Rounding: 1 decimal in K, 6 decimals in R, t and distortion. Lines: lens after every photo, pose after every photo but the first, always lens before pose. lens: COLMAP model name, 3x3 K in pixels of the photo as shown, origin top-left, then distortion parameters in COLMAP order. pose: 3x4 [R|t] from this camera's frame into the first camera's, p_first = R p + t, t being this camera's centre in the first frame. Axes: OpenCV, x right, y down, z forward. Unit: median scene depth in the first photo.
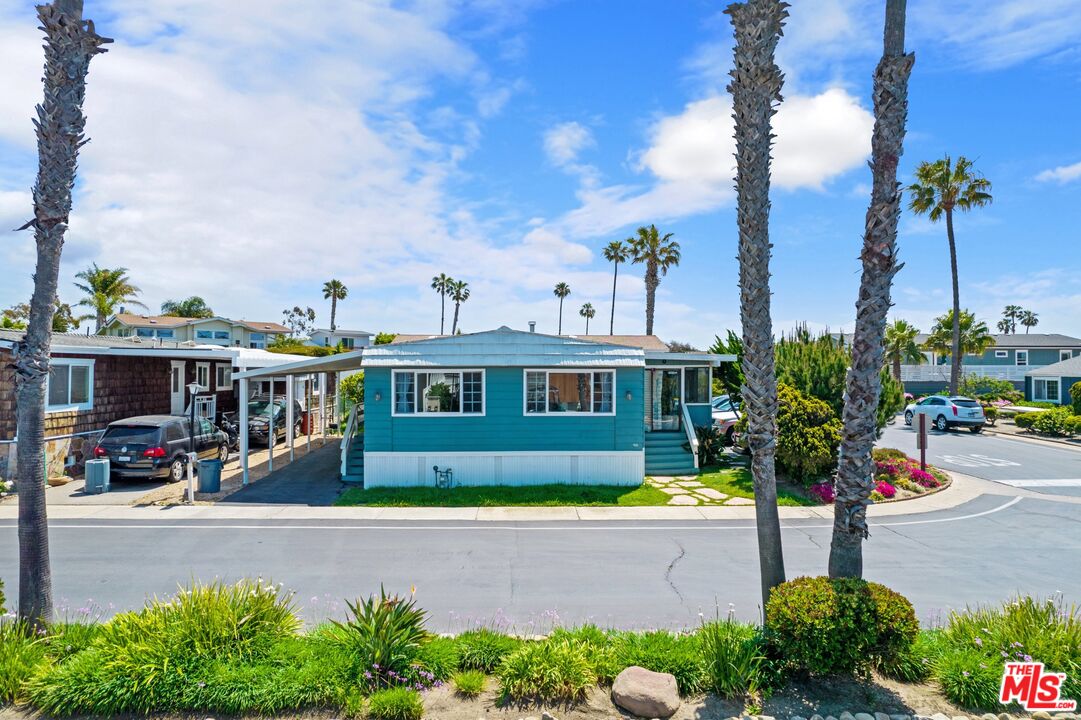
lens RADIAL K [[699.6, 0, 540.7], [0, 699.6, 365.2], [0, 0, 1]] dist [-0.047825, 0.026632]
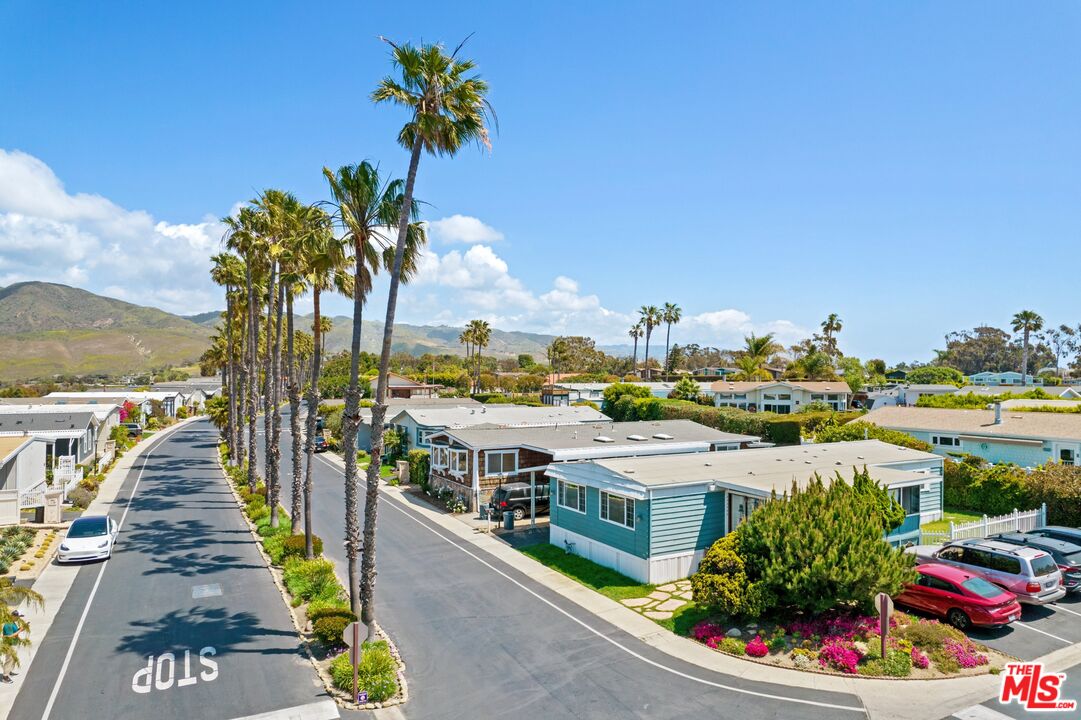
lens RADIAL K [[699.6, 0, 546.2], [0, 699.6, 362.6], [0, 0, 1]] dist [-0.047825, 0.026632]
pose [[0.439729, -0.014638, -0.898011, 1.303869], [0.005425, 0.999892, -0.013642, -0.251213], [0.898114, 0.001128, 0.439761, 0.213372]]
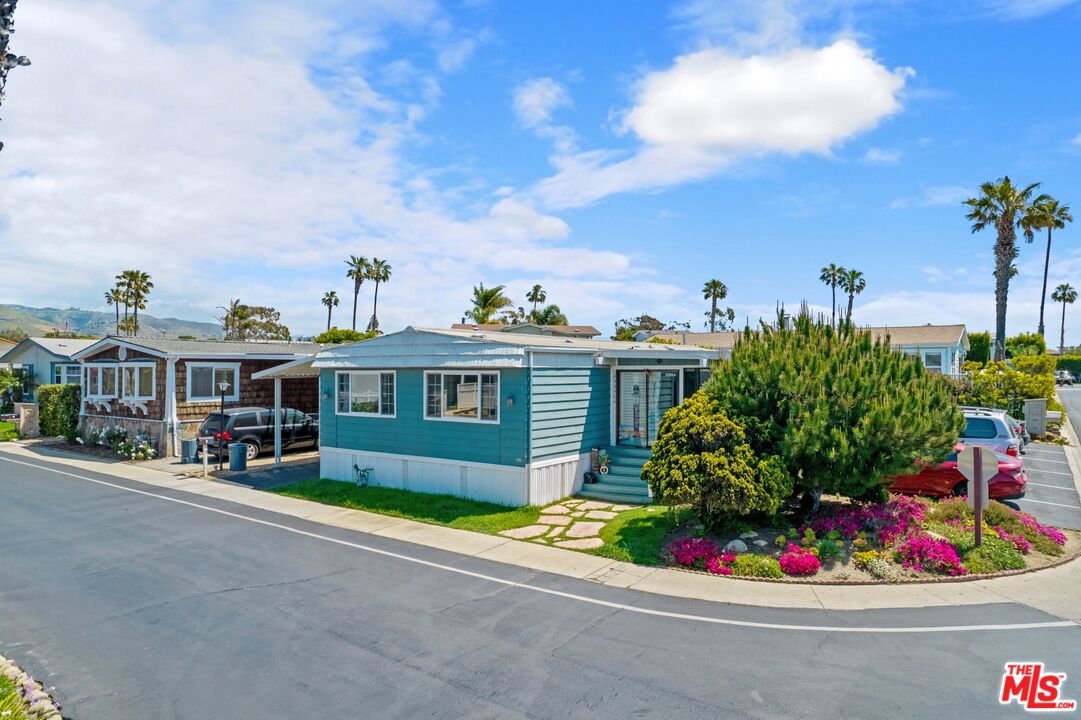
lens RADIAL K [[699.6, 0, 545.3], [0, 699.6, 356.7], [0, 0, 1]] dist [-0.047825, 0.026632]
pose [[0.790151, -0.011628, -0.612801, 0.685159], [0.004635, 0.999905, -0.012997, -0.000266], [0.612894, 0.007429, 0.790130, 0.344674]]
